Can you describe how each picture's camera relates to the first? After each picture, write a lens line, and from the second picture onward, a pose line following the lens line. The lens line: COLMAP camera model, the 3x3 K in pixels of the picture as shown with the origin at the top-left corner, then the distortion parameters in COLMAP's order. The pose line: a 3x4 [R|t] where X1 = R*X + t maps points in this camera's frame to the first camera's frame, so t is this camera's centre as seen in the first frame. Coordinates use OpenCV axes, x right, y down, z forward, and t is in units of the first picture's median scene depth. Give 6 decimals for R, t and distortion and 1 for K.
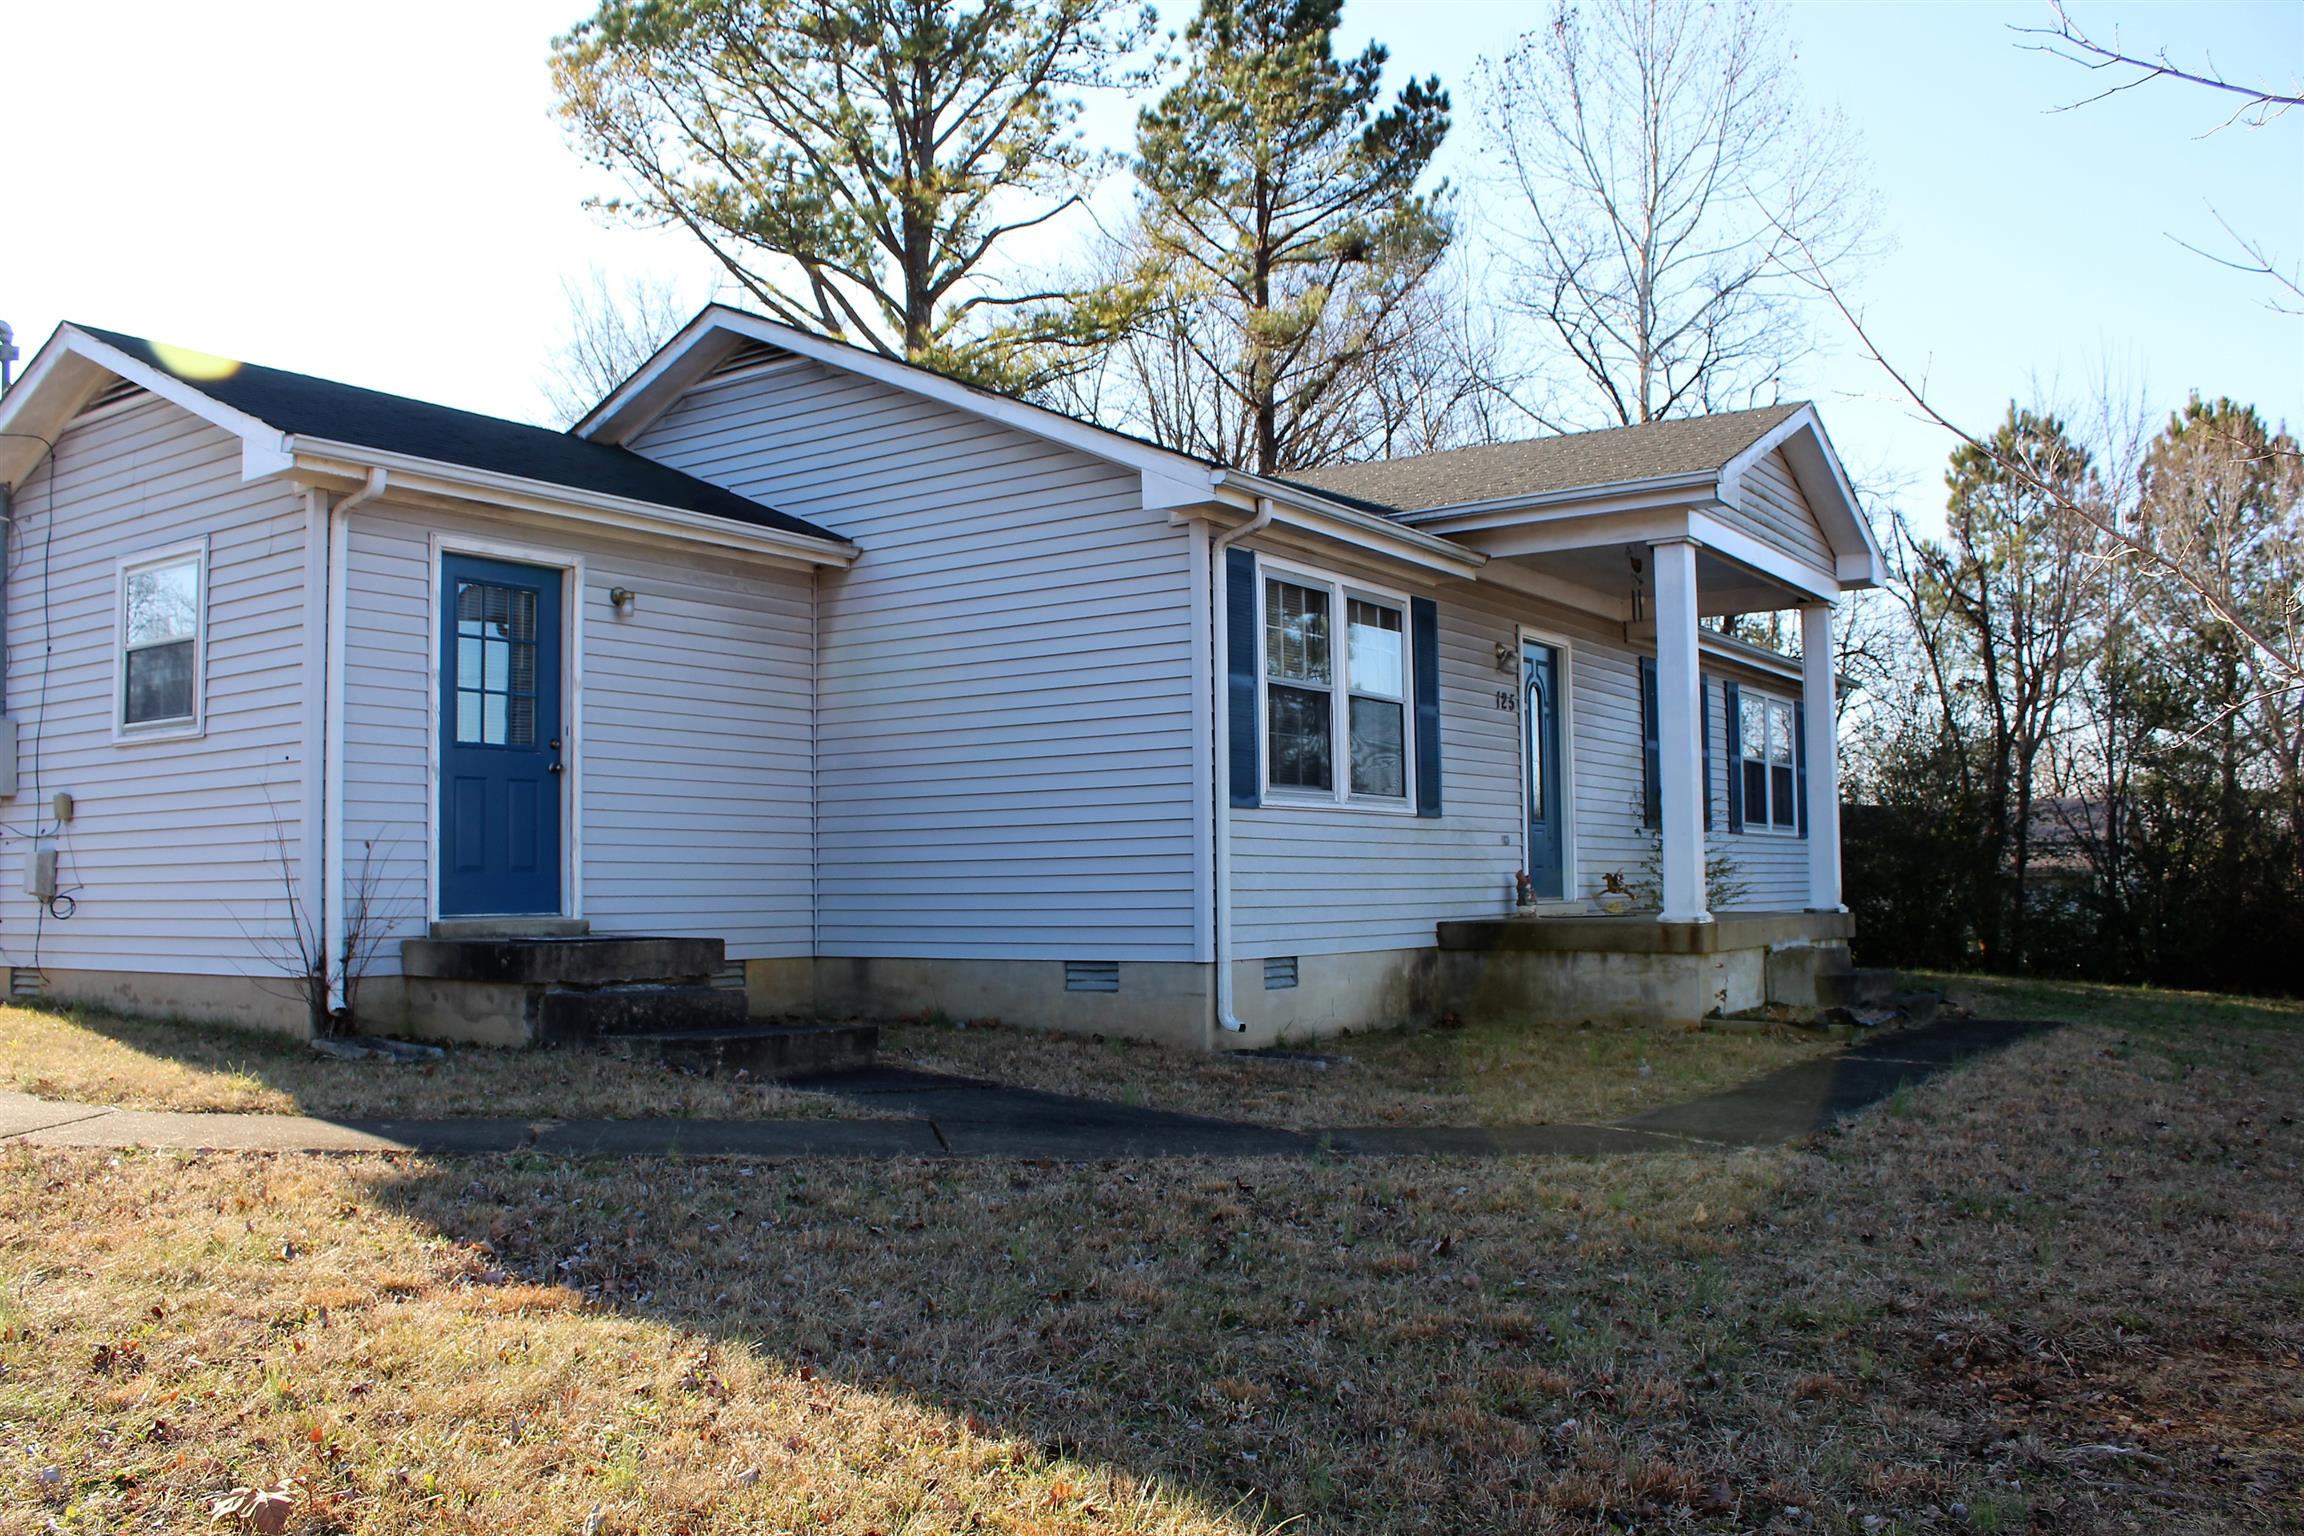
lens RADIAL K [[1903.7, 0, 1151.2], [0, 1903.7, 810.1], [0, 0, 1]] dist [-0.160059, 0.136068]
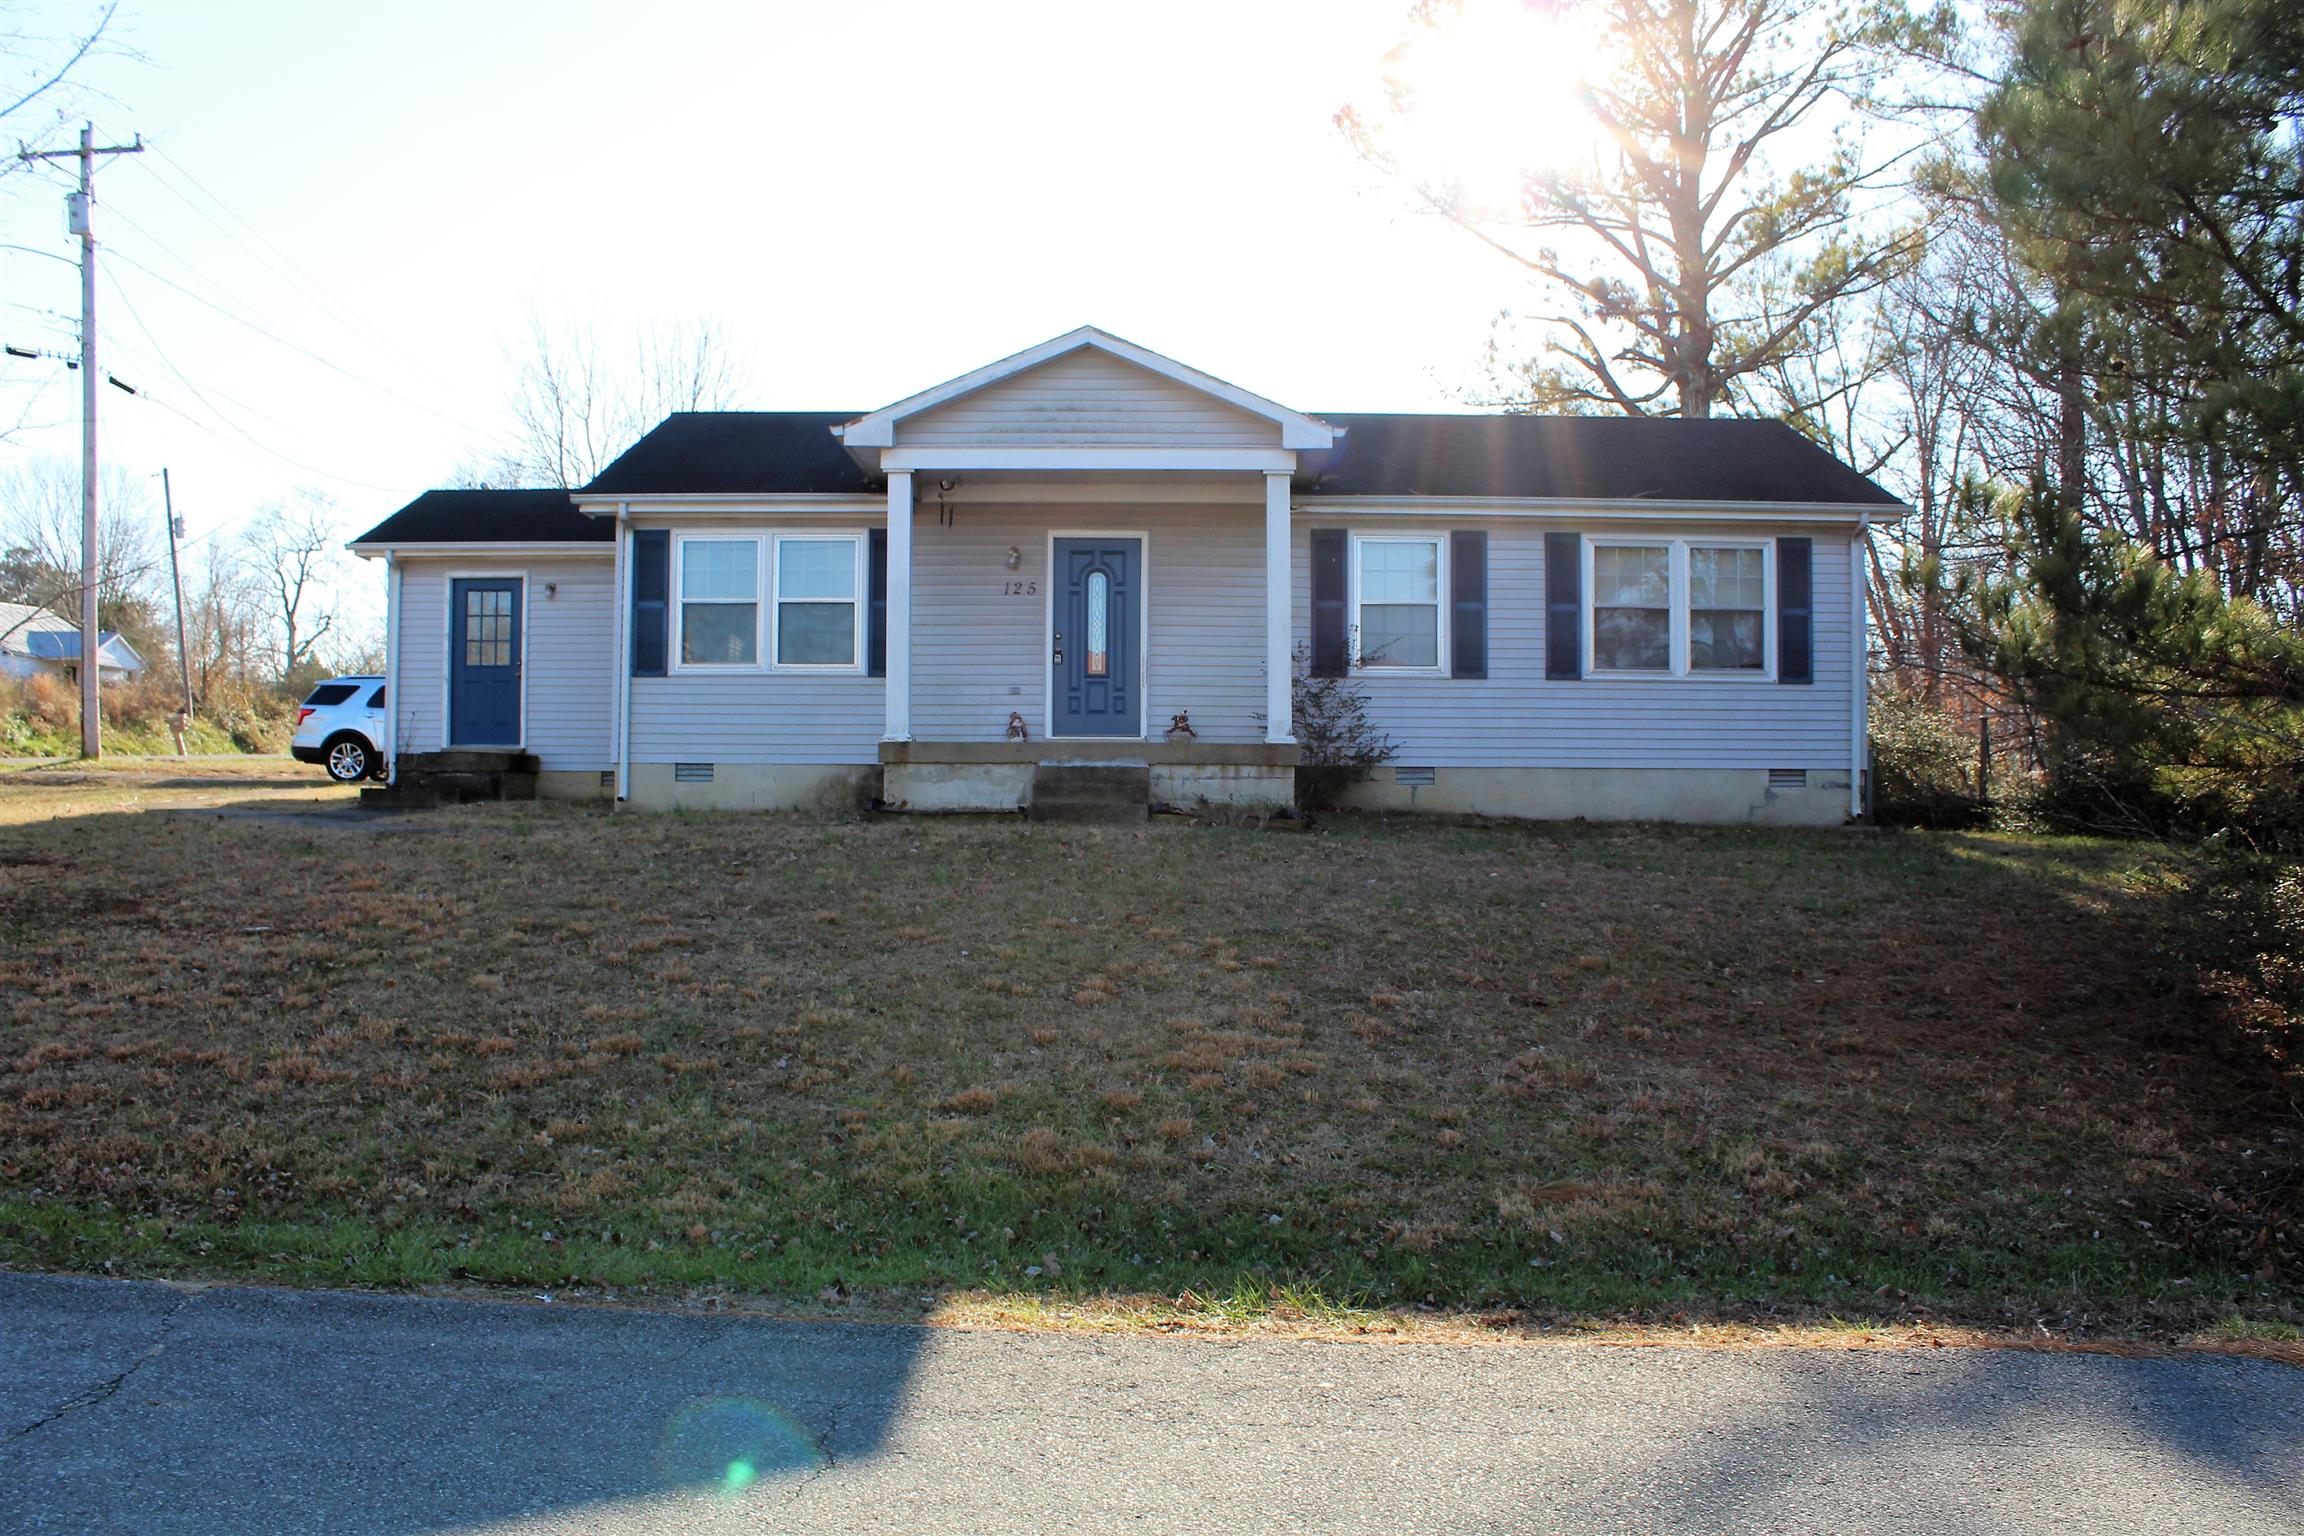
lens RADIAL K [[1903.7, 0, 1151.2], [0, 1903.7, 810.1], [0, 0, 1]] dist [-0.160059, 0.136068]
pose [[0.565034, 0.010801, -0.824997, 1.732838], [0.022877, 0.999325, 0.028751, 0.082062], [0.824751, -0.035119, 0.564405, 0.386607]]
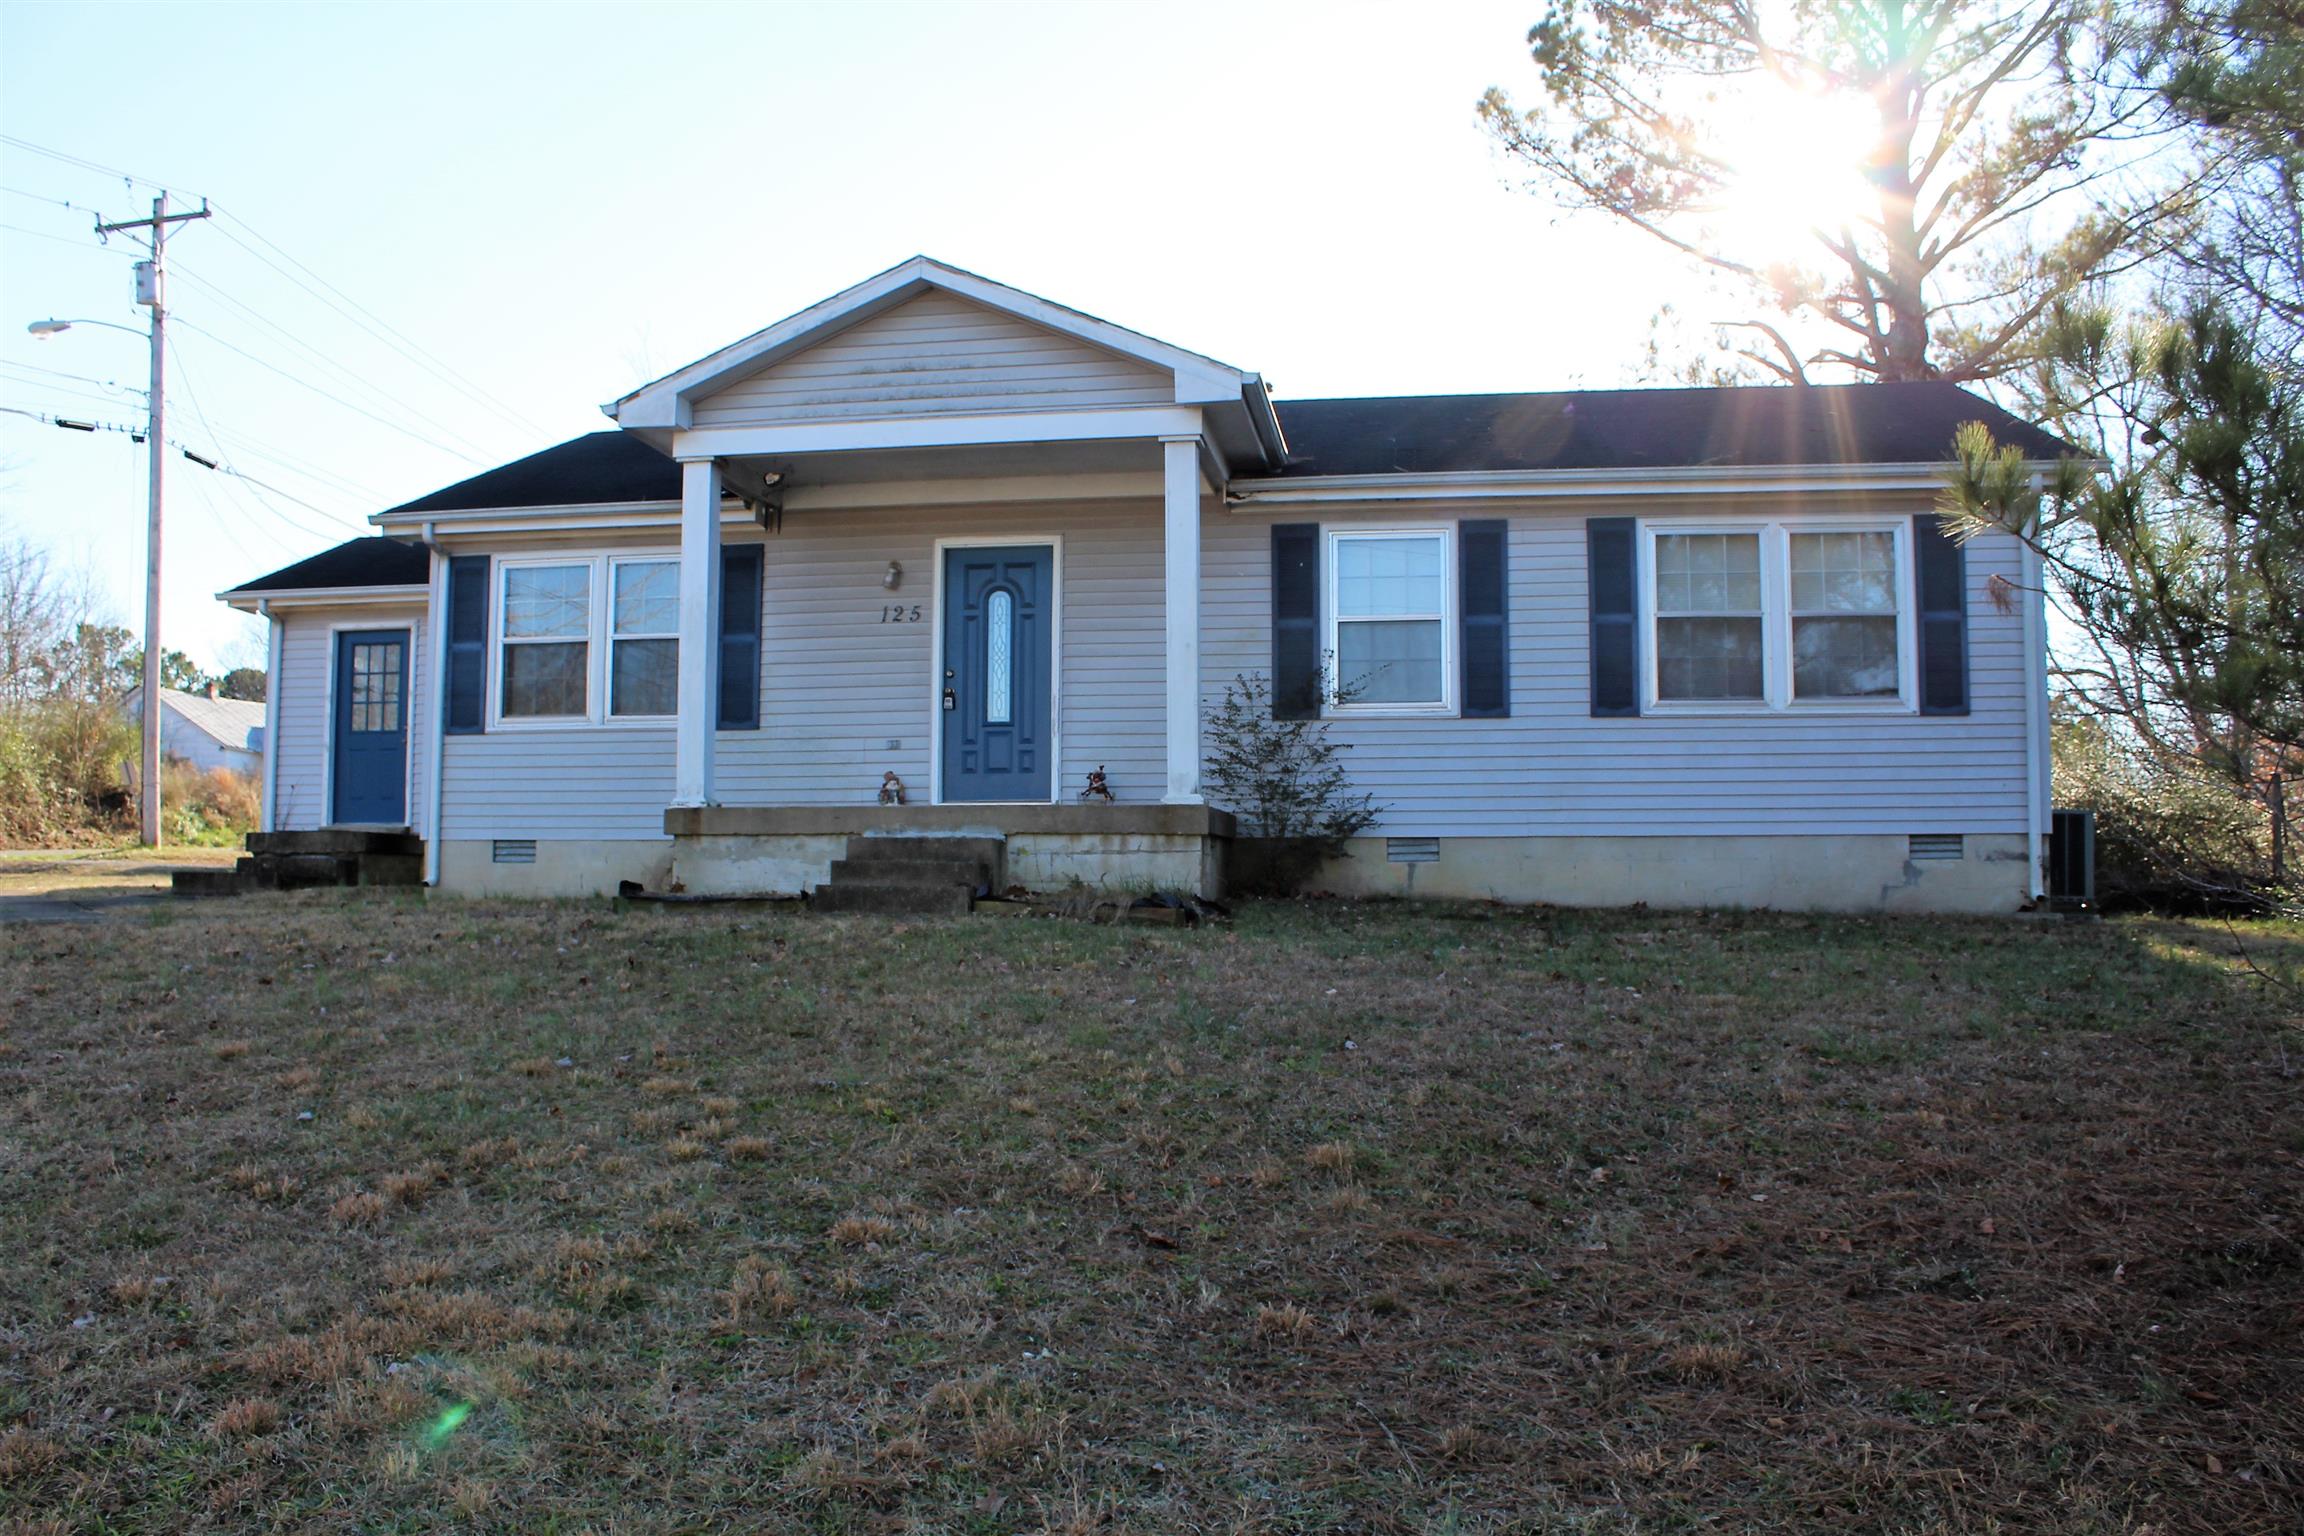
lens RADIAL K [[1903.7, 0, 1151.2], [0, 1903.7, 810.1], [0, 0, 1]] dist [-0.160059, 0.136068]
pose [[0.425747, -0.035490, -0.904146, 1.530270], [0.030456, 0.999226, -0.024881, 0.106057], [0.904330, -0.016944, 0.426499, 0.853496]]
